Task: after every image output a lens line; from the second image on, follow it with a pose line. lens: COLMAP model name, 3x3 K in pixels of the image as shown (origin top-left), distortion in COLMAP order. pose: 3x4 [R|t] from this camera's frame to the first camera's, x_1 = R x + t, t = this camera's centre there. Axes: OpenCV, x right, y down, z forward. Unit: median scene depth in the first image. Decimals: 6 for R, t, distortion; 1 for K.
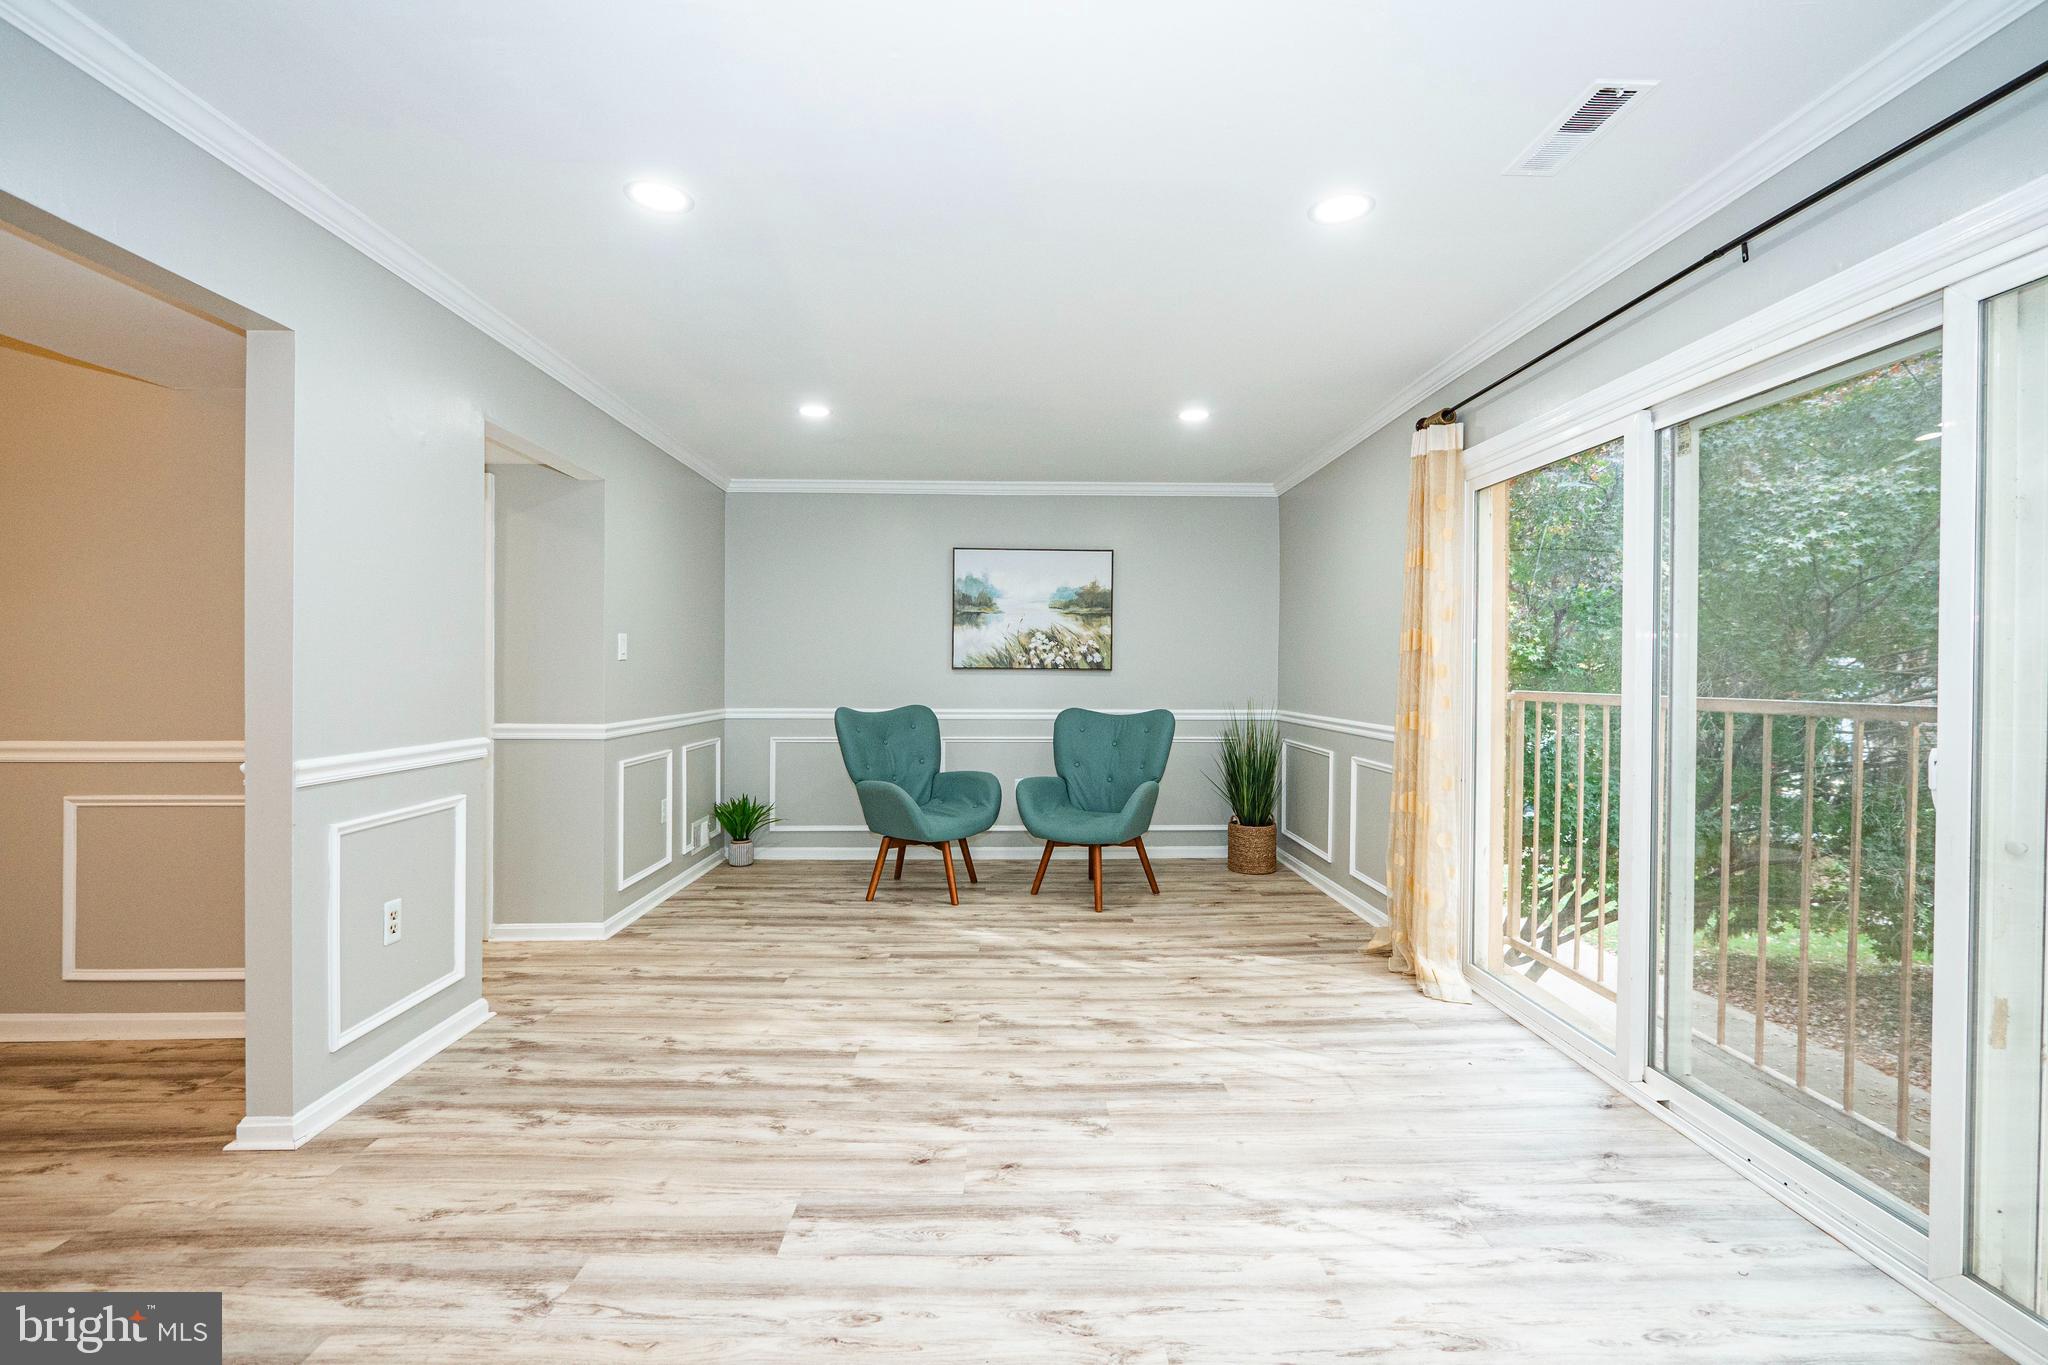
lens RADIAL K [[863.1, 0, 1026.5], [0, 863.1, 680.0], [0, 0, 1]] dist [-0.005671, -0.000465]
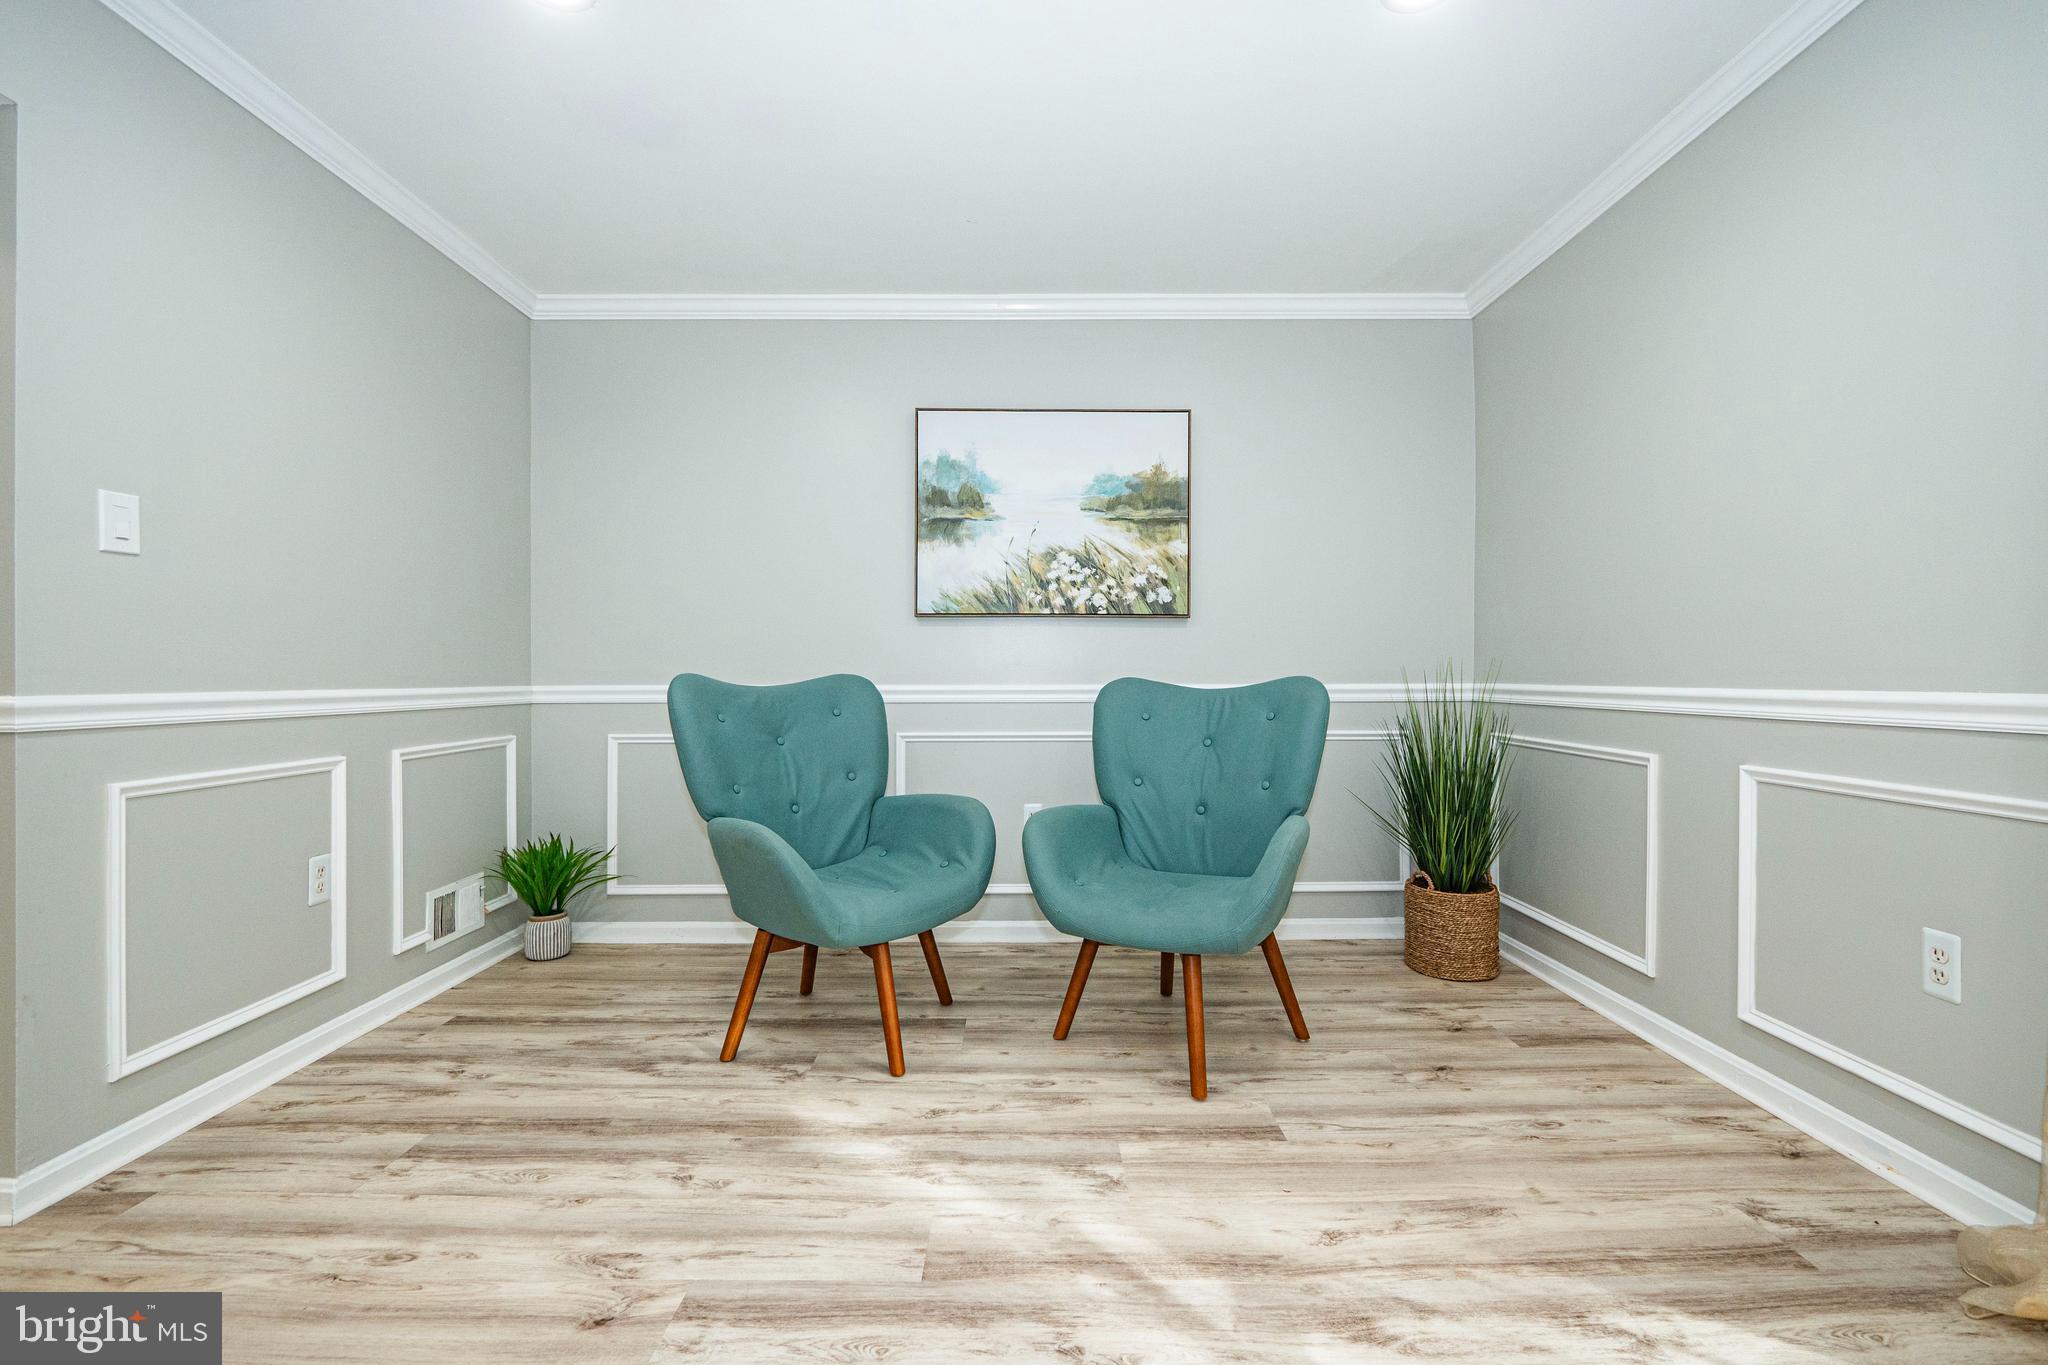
lens RADIAL K [[863.1, 0, 1026.5], [0, 863.1, 680.0], [0, 0, 1]] dist [-0.005671, -0.000465]
pose [[0.999787, -0.005901, -0.019786, 0.000333], [0.005798, 0.999969, -0.005277, 0.037355], [0.019816, 0.005162, 0.999790, 0.460524]]
